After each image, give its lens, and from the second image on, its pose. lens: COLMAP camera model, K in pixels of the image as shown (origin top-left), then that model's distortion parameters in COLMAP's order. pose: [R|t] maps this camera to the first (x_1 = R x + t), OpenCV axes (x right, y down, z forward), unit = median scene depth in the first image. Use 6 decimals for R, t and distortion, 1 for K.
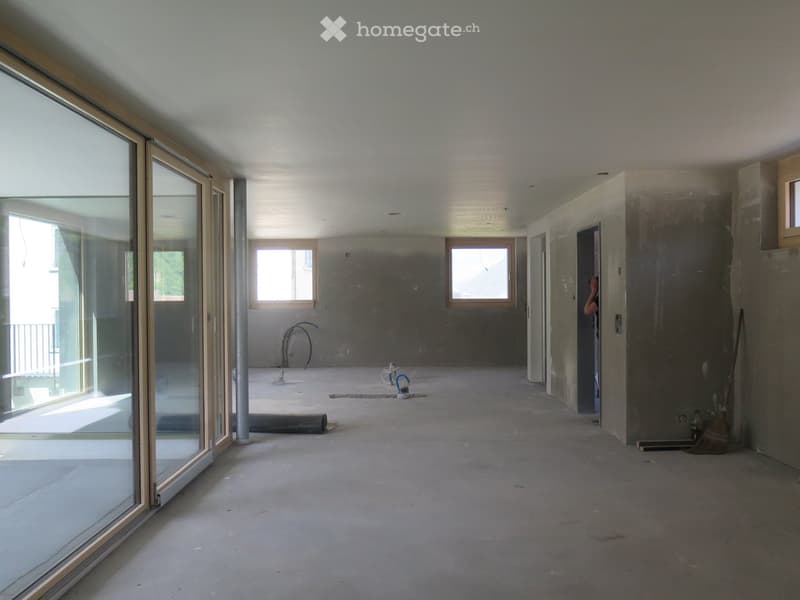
lens RADIAL K [[661.3, 0, 400.0], [0, 661.3, 300.0], [0, 0, 1]] dist [-0.028388, 0.003885]
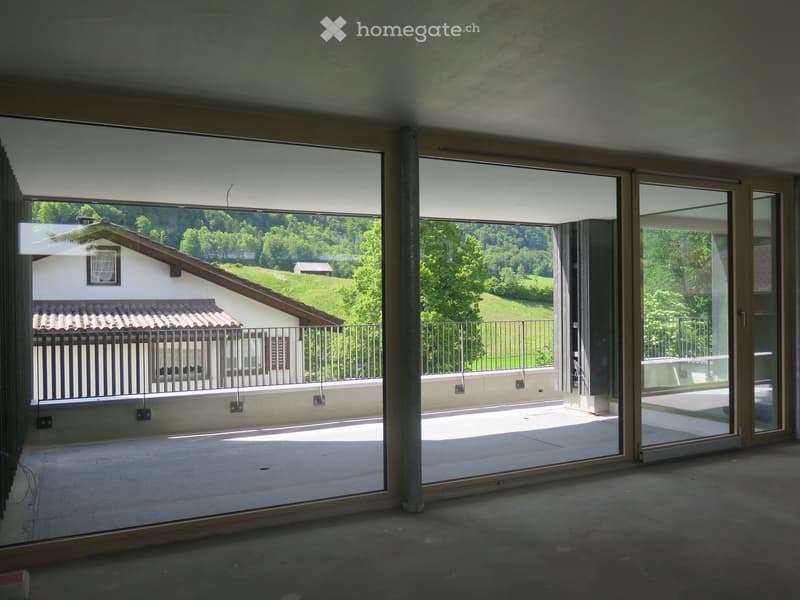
lens RADIAL K [[661.3, 0, 400.0], [0, 661.3, 300.0], [0, 0, 1]] dist [-0.028388, 0.003885]
pose [[0.456639, 0.007552, -0.889620, 0.418104], [-0.001912, 0.999970, 0.007507, -0.002857], [0.889650, -0.001727, 0.456640, 0.012413]]
